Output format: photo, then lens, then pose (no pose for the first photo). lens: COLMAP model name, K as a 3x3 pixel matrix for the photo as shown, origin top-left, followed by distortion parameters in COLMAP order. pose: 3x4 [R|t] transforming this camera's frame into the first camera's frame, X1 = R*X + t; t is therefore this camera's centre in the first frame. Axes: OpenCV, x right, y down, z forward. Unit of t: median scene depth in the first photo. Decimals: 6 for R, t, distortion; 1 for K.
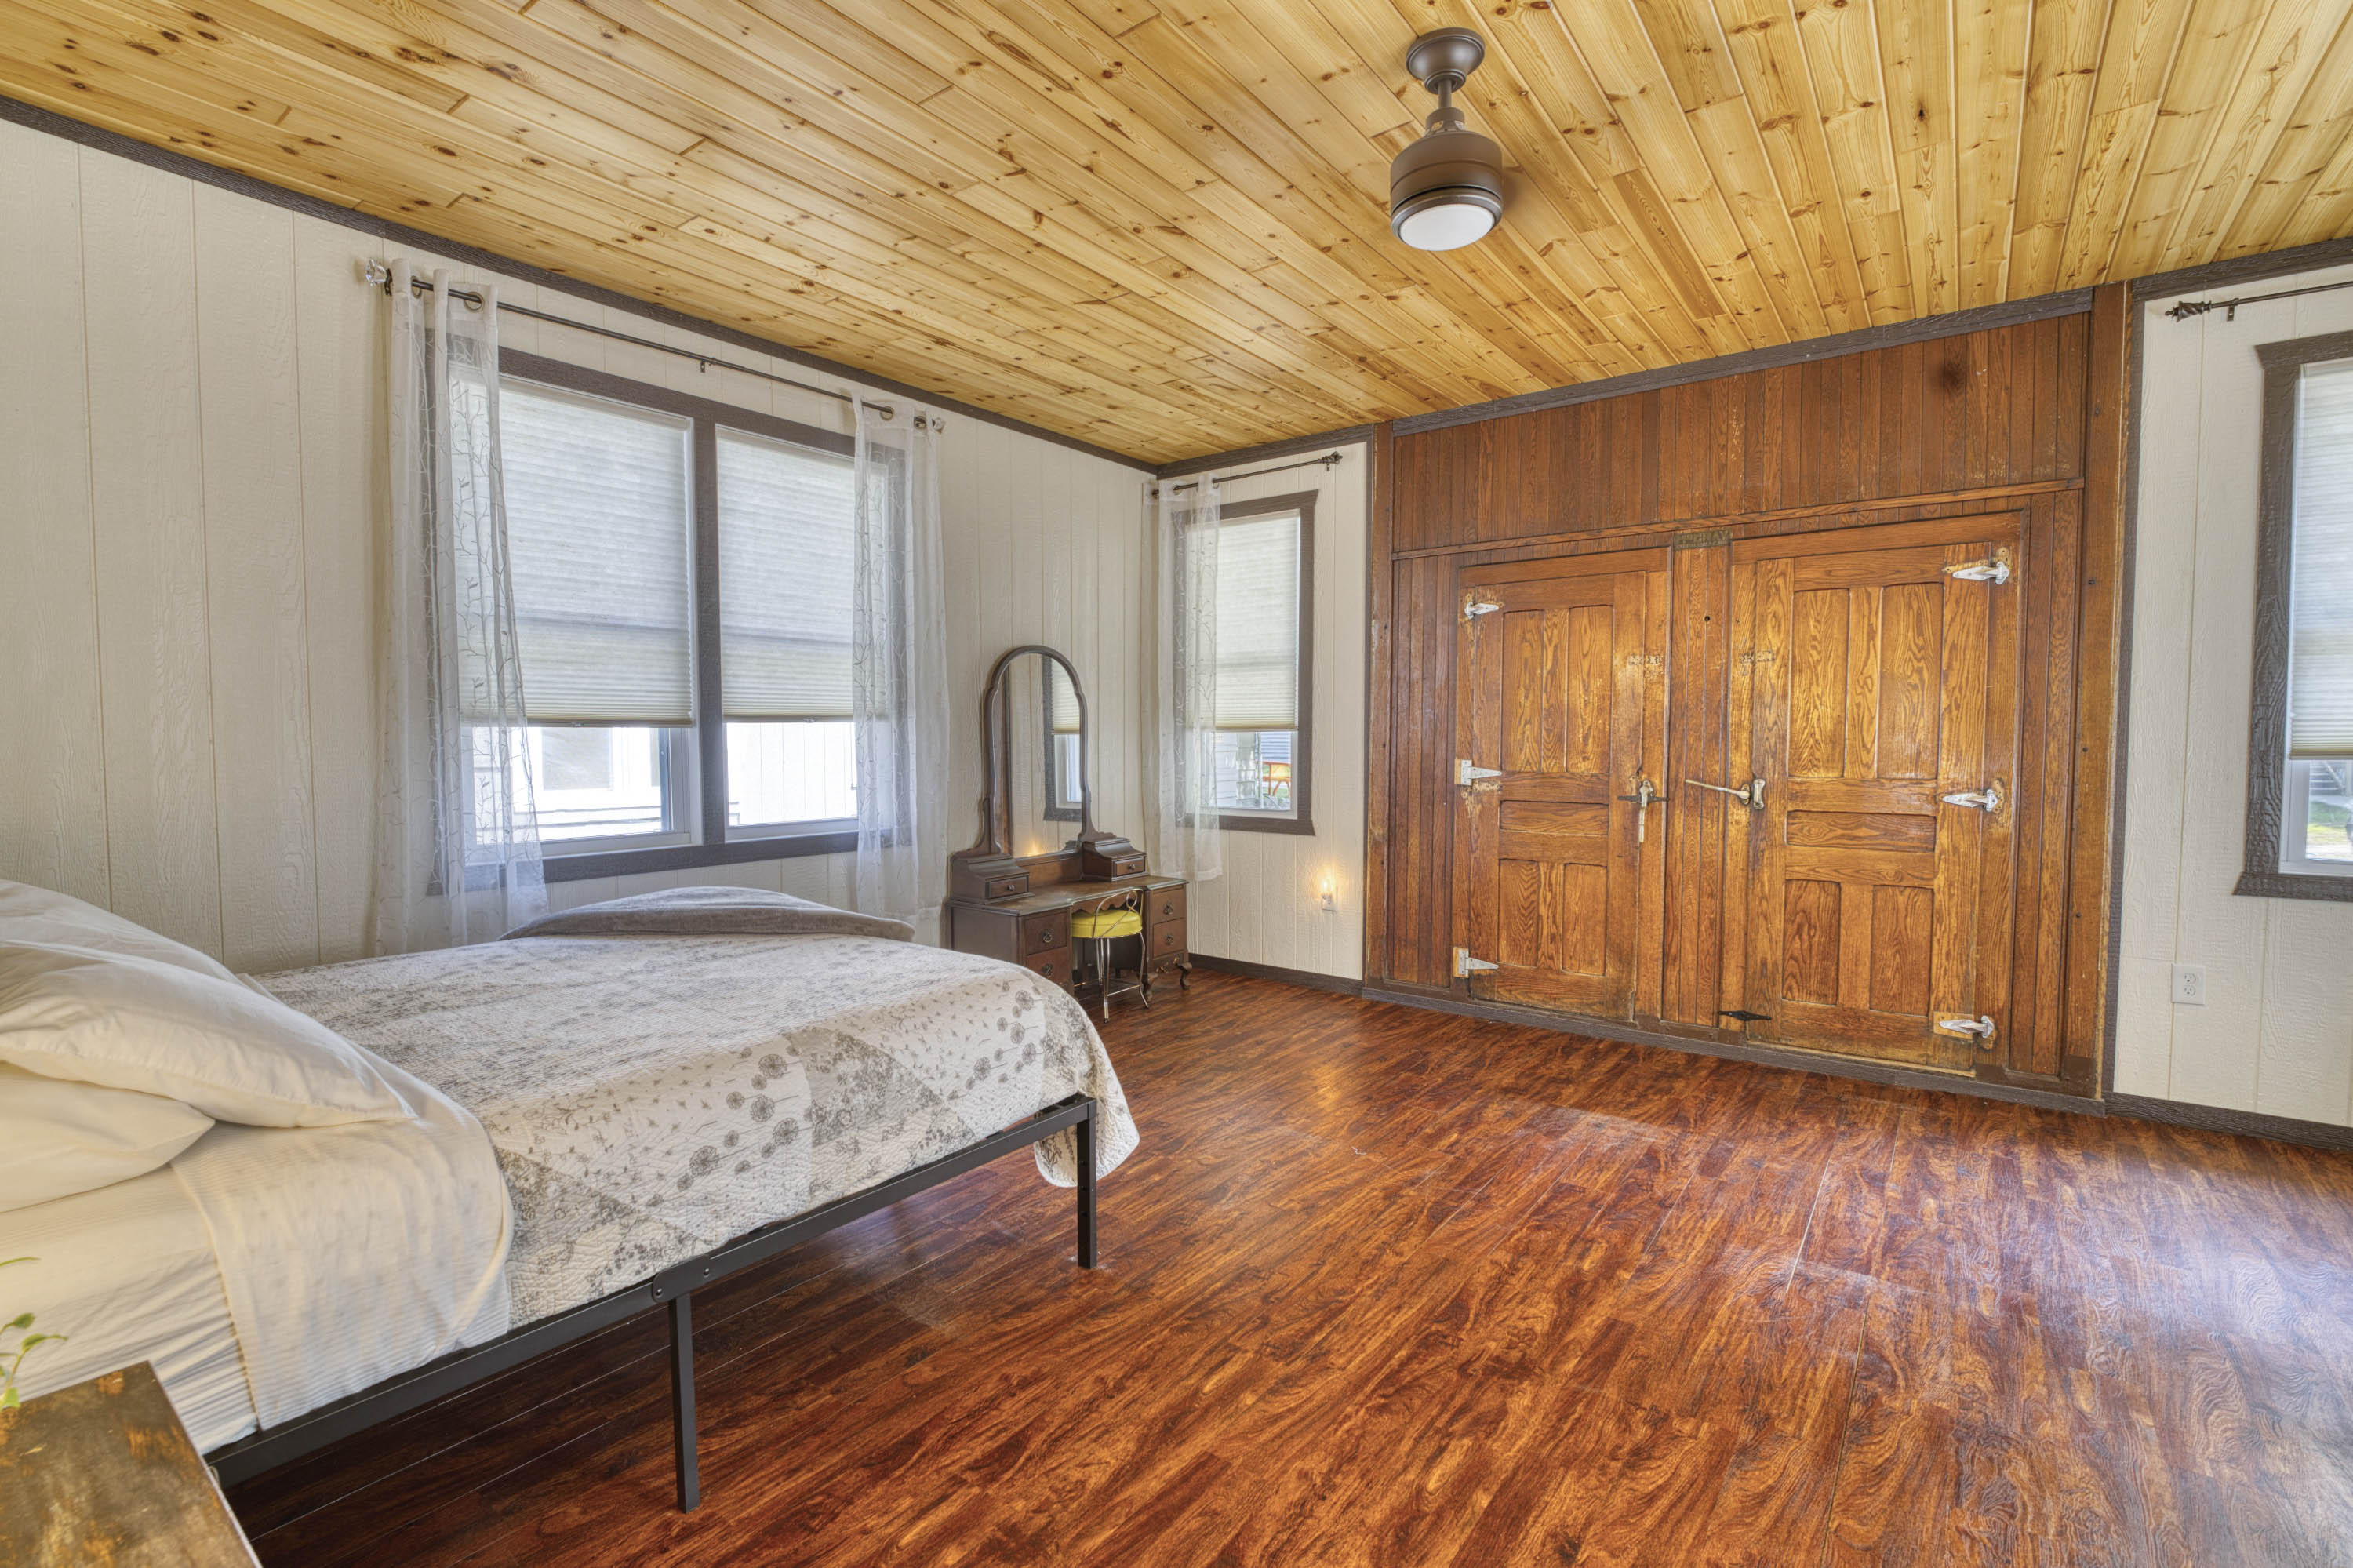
lens RADIAL K [[1049.9, 0, 1184.5], [0, 1049.9, 785.5], [0, 0, 1]] dist [-0.018827, 0.001754]
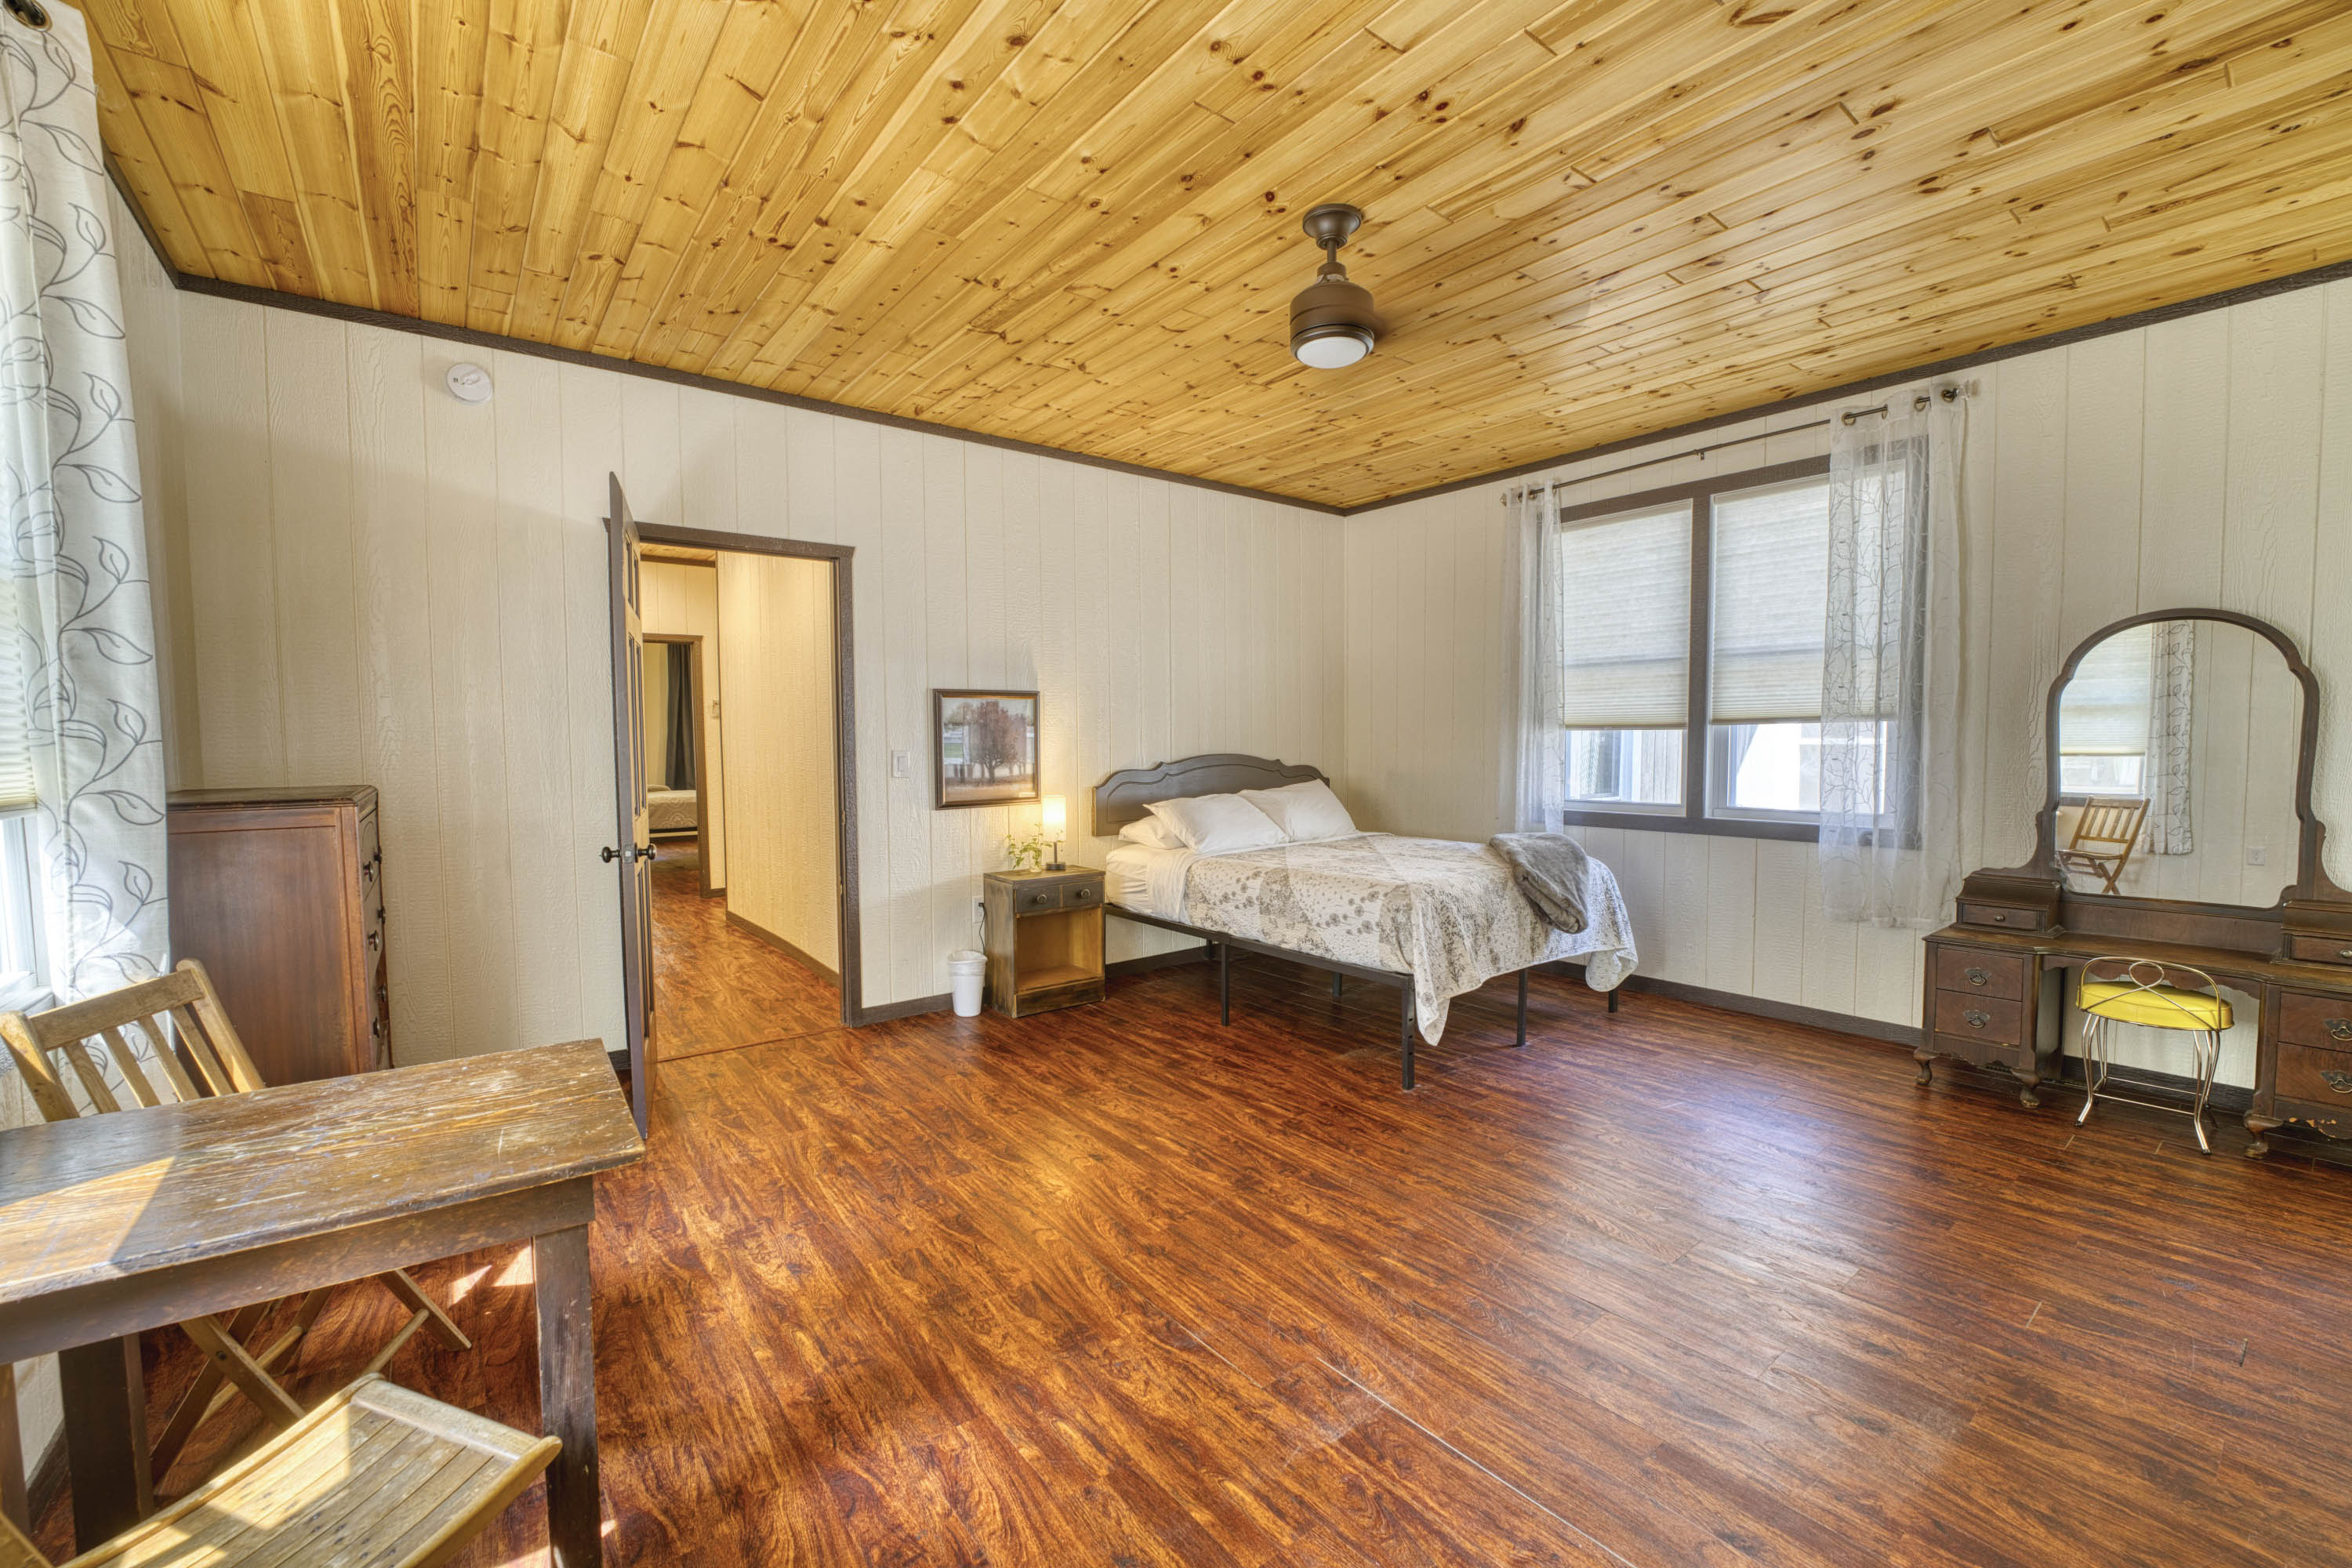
lens RADIAL K [[928.8, 0, 1167.5], [0, 928.8, 795.8], [0, 0, 1]] dist [-0.030499, 0.003642]
pose [[-0.254468, 0.065393, -0.964868, 1.257451], [-0.038508, 0.996235, 0.077675, -0.053883], [0.966314, 0.056921, -0.250992, 0.971895]]
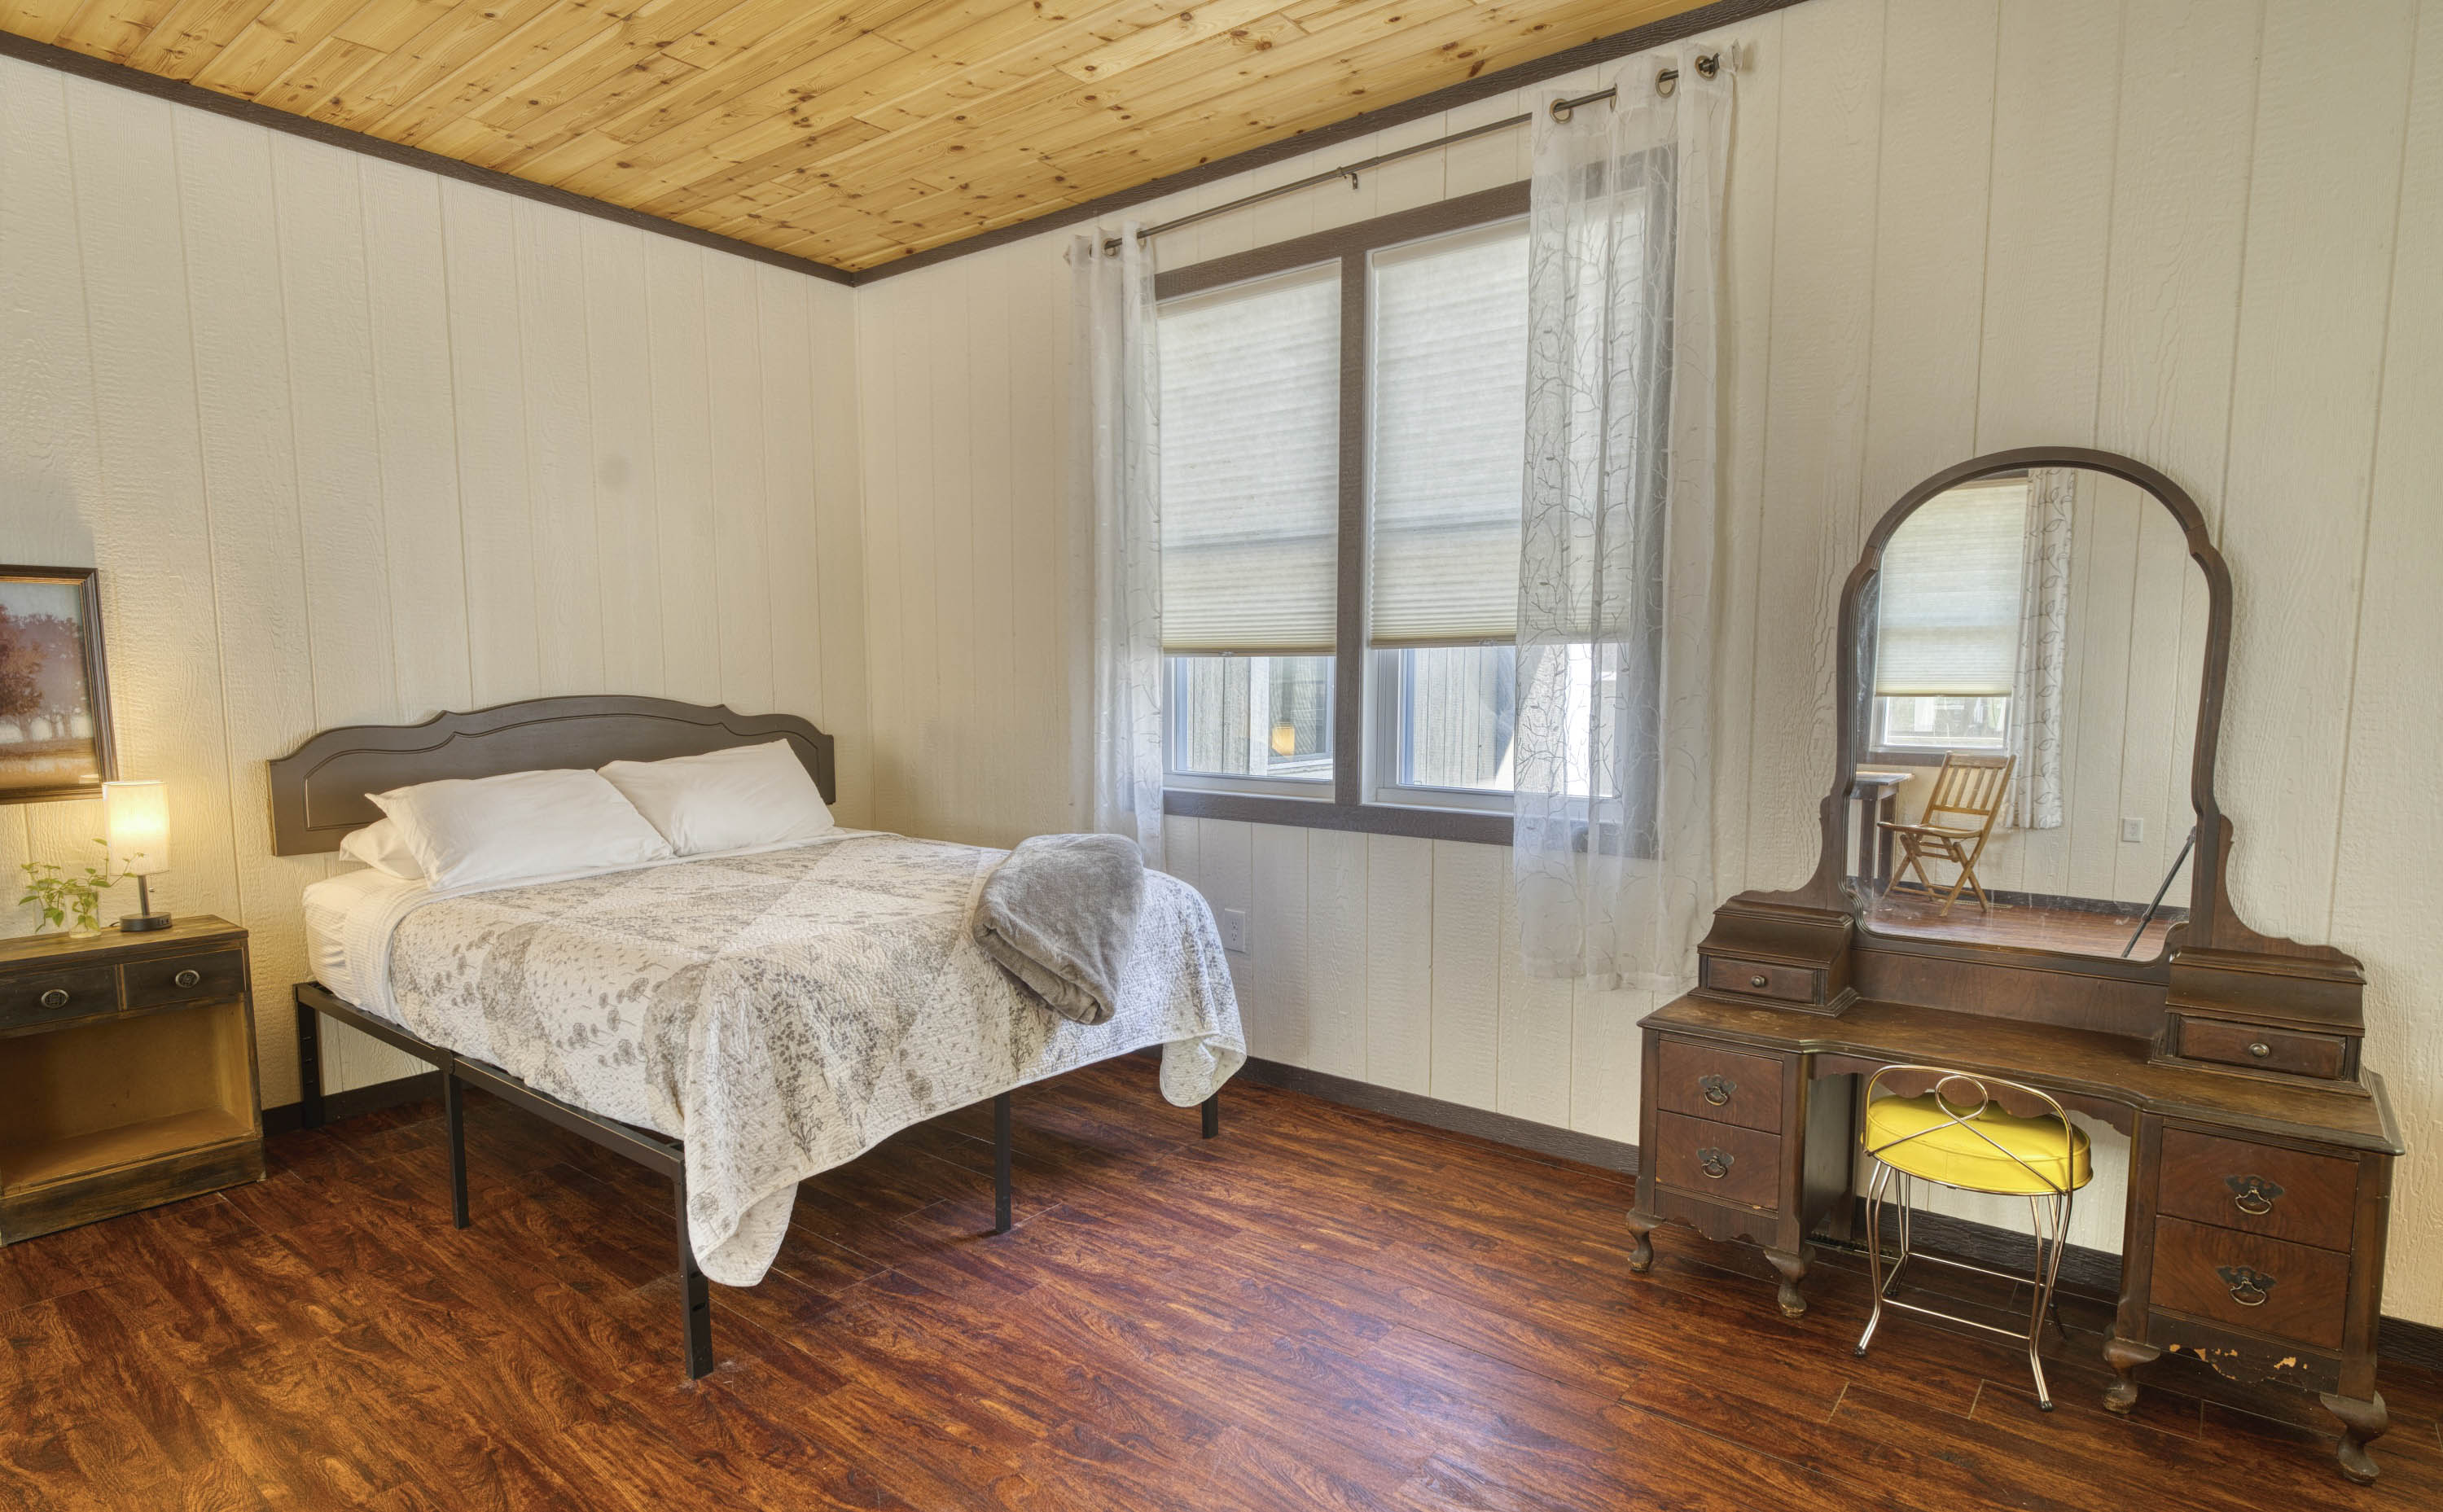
lens RADIAL K [[1255.2, 0, 1177.9], [0, 1255.2, 806.8], [0, 0, 1]] dist [0.001537, -0.007431]
pose [[-0.026752, 0.113477, -0.993180, 0.748755], [-0.046935, 0.992298, 0.114640, -0.066960], [0.998540, 0.049682, -0.021220, 1.339389]]
